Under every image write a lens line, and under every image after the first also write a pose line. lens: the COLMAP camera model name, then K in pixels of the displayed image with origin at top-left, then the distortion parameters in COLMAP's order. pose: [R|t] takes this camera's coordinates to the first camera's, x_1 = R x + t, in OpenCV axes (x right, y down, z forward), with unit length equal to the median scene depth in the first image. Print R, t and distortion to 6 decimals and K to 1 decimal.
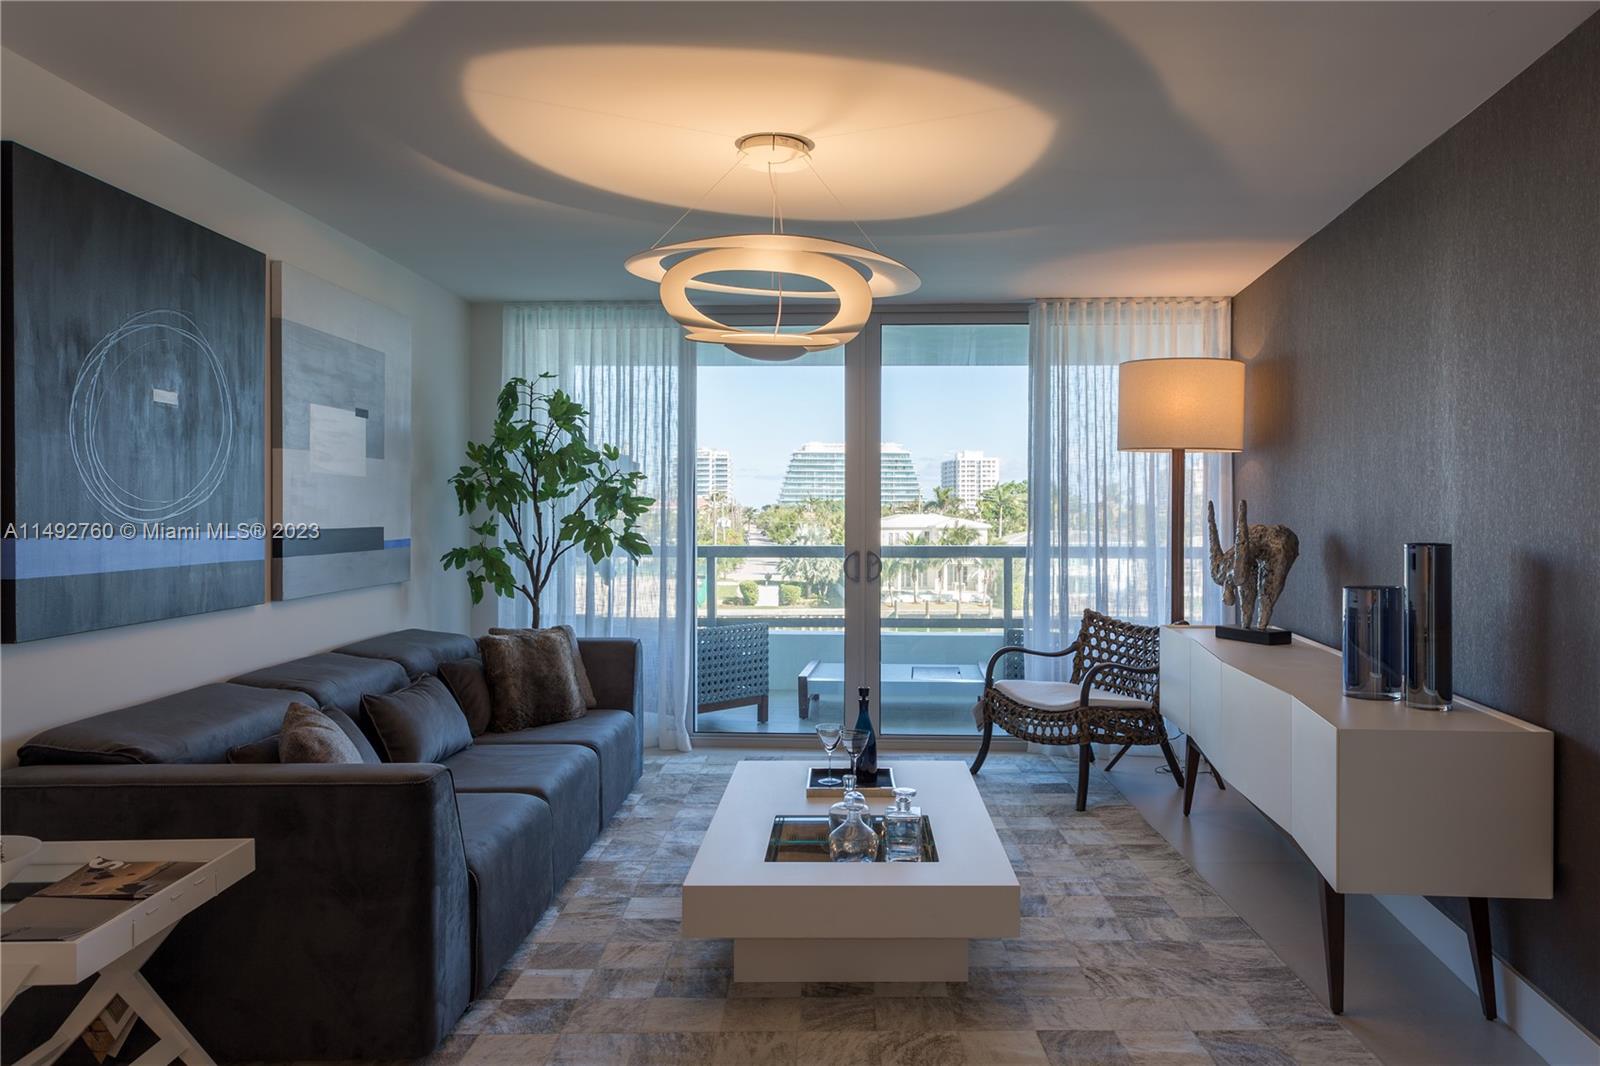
lens RADIAL K [[1097.8, 0, 799.9], [0, 1097.8, 522.1], [0, 0, 1]] dist [0.032779, 0.001061]
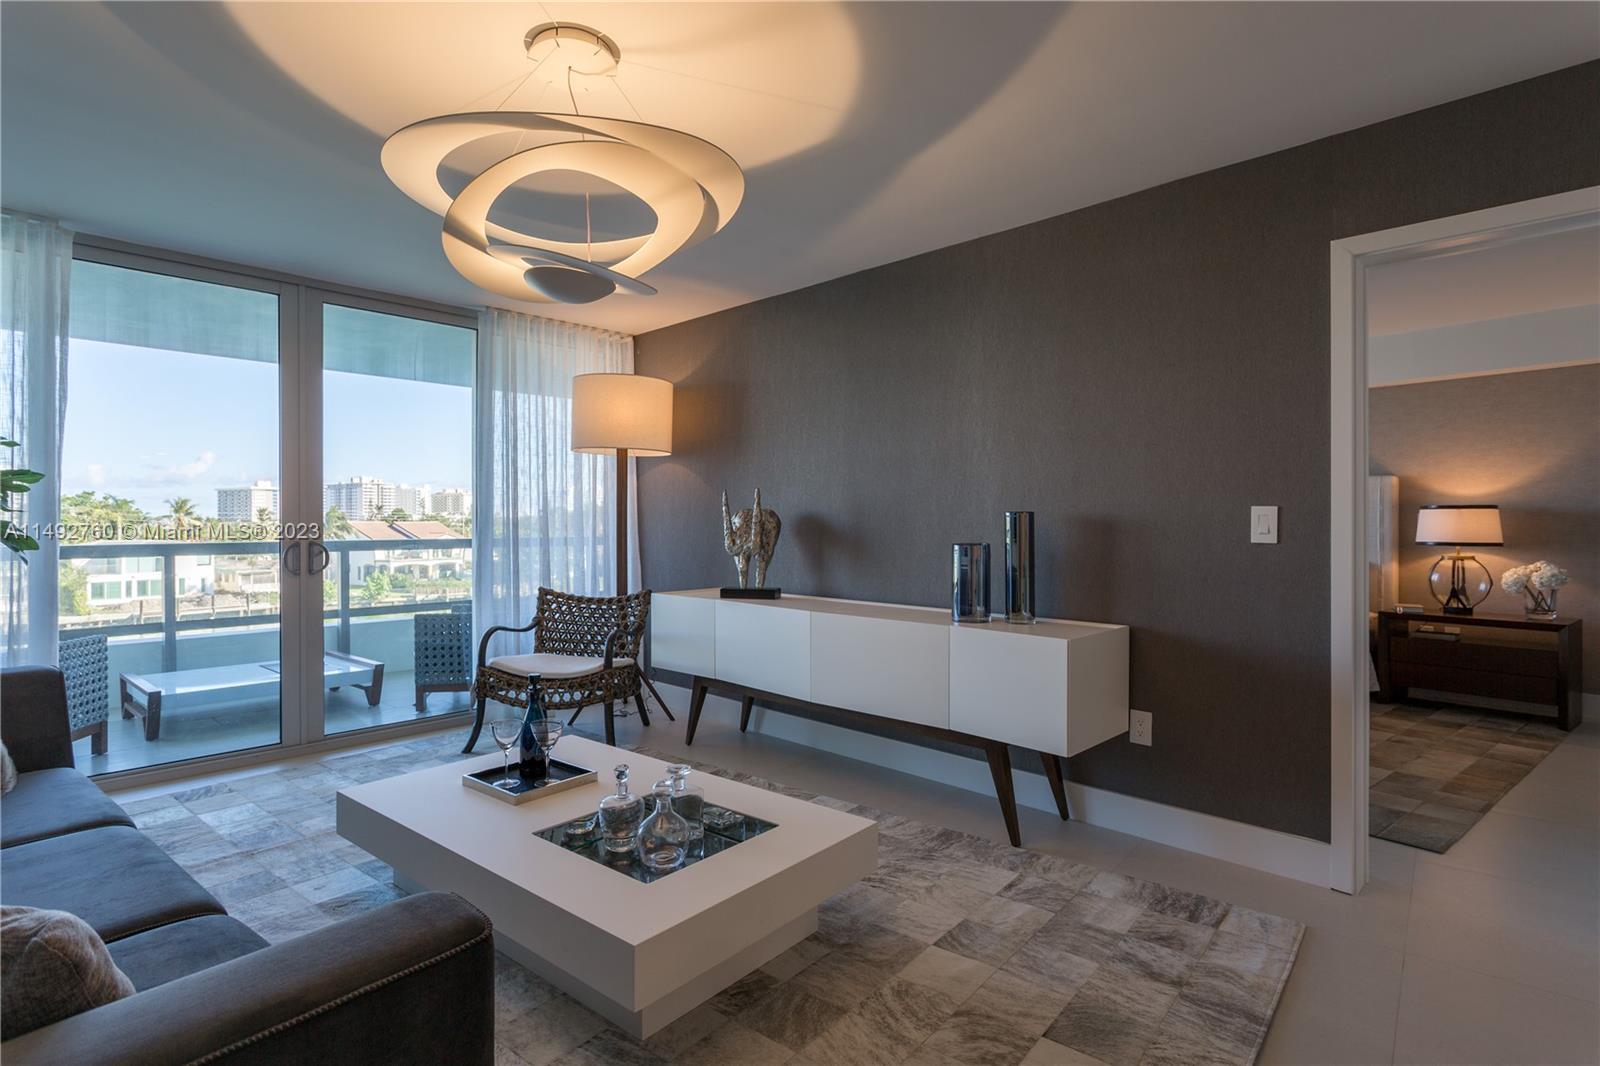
lens RADIAL K [[821.6, 0, 797.3], [0, 821.6, 525.6], [0, 0, 1]] dist [0.003924, 0.000896]
pose [[0.645376, -0.004084, 0.763854, -0.298183], [0.007776, 0.999969, -0.001223, 0.025023], [-0.763825, 0.006730, 0.645388, 0.342581]]
